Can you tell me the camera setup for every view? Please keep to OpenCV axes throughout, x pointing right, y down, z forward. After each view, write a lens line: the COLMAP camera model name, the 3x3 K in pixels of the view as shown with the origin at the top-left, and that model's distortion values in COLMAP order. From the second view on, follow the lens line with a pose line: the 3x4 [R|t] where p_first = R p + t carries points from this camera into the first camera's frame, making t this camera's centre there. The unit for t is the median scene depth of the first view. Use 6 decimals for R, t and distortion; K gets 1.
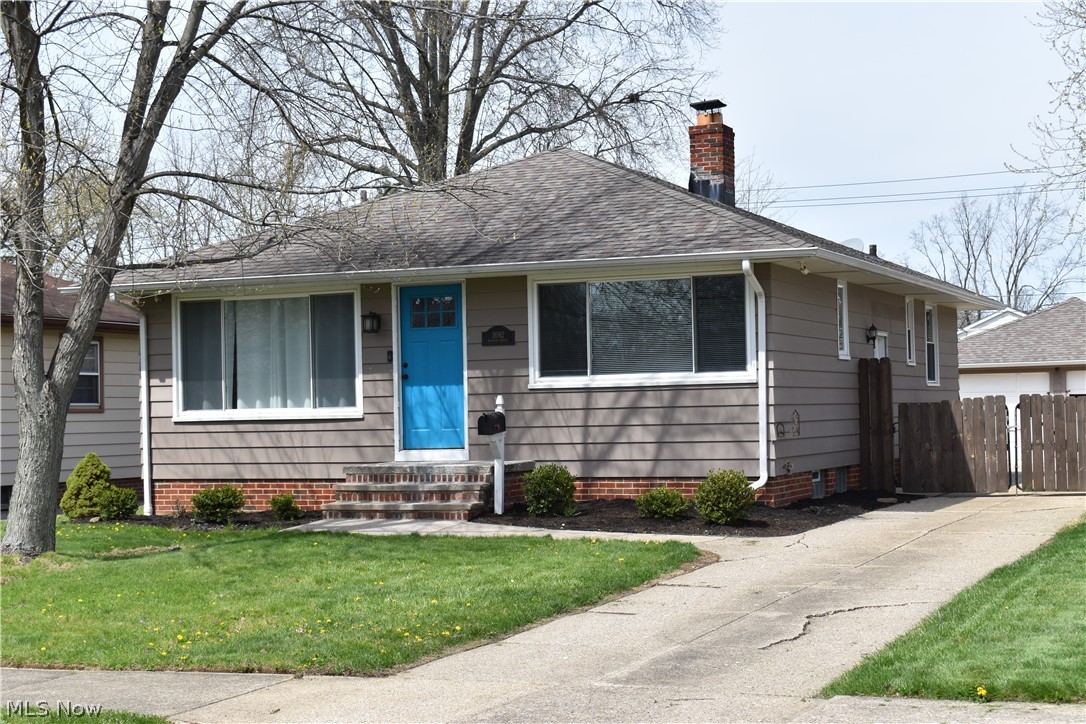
lens RADIAL K [[1812.5, 0, 542.5], [0, 1812.5, 362.7], [0, 0, 1]] dist [-0.005382, 0.000000]
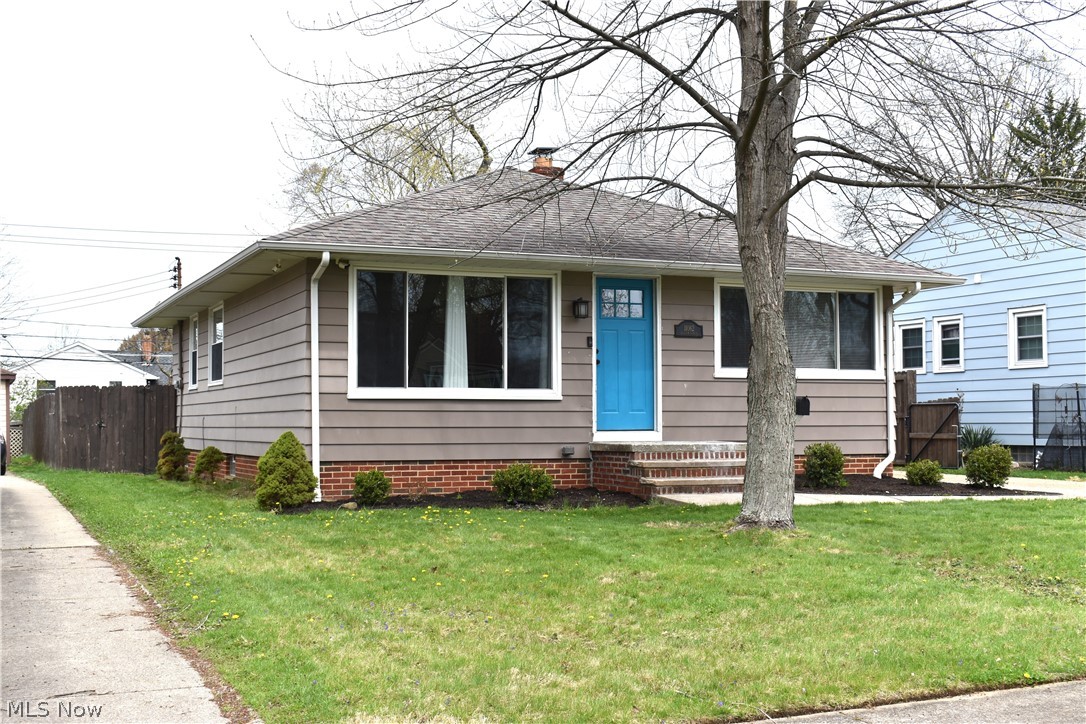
lens RADIAL K [[1340.5, 0, 539.2], [0, 1340.5, 366.3], [0, 0, 1]] dist [-0.073911, 0.000000]
pose [[0.694016, 0.049372, 0.718265, -0.649663], [-0.031183, 0.998771, -0.038522, 0.040731], [-0.719284, 0.004337, 0.694703, 0.473467]]
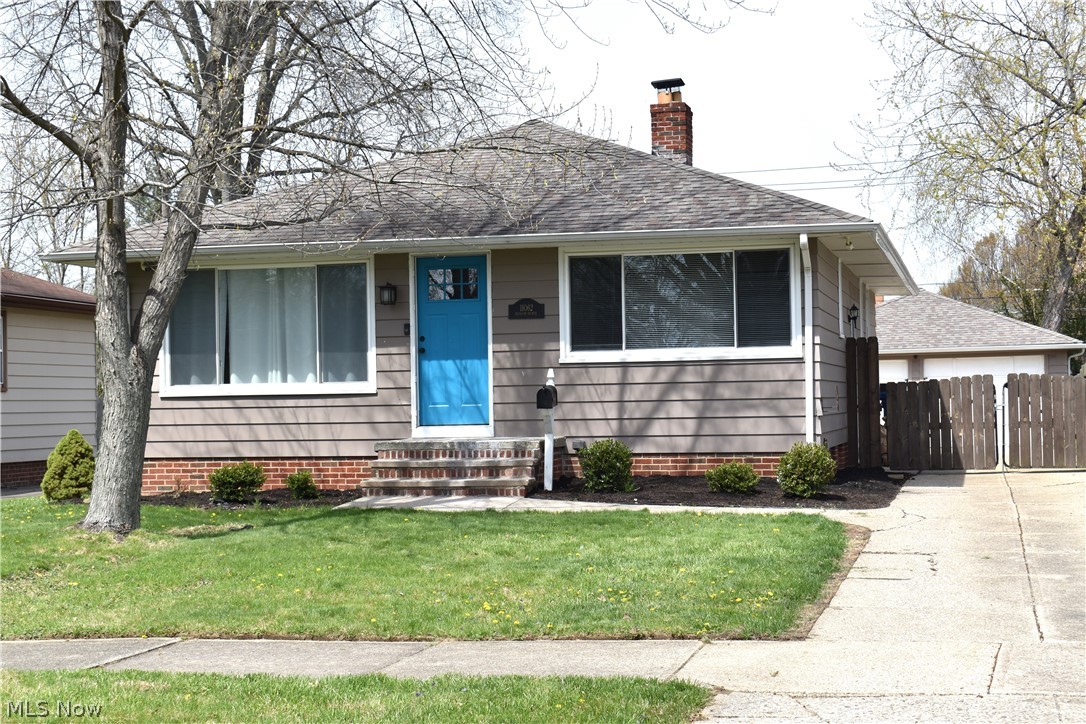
lens RADIAL K [[1812.5, 0, 543.2], [0, 1812.5, 358.1], [0, 0, 1]] dist [-0.005382, 0.000000]
pose [[0.986544, 0.007561, 0.163323, -0.167151], [-0.007569, 0.999971, -0.000576, 0.011646], [-0.163323, -0.000667, 0.986572, 0.035366]]
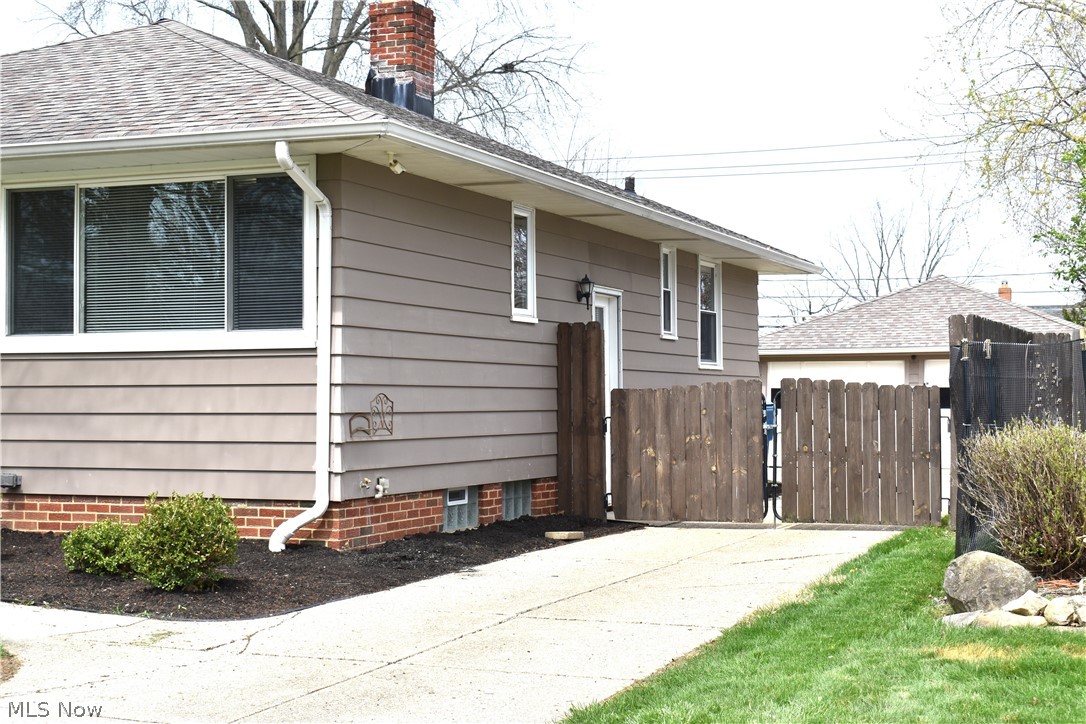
lens RADIAL K [[1720.3, 0, 543.7], [0, 1720.3, 363.3], [0, 0, 1]] dist [-0.024320, 0.000000]
pose [[0.999420, 0.018051, 0.028887, 0.161008], [-0.018180, 0.999826, 0.004222, 0.011109], [-0.028806, -0.004745, 0.999574, 0.372719]]
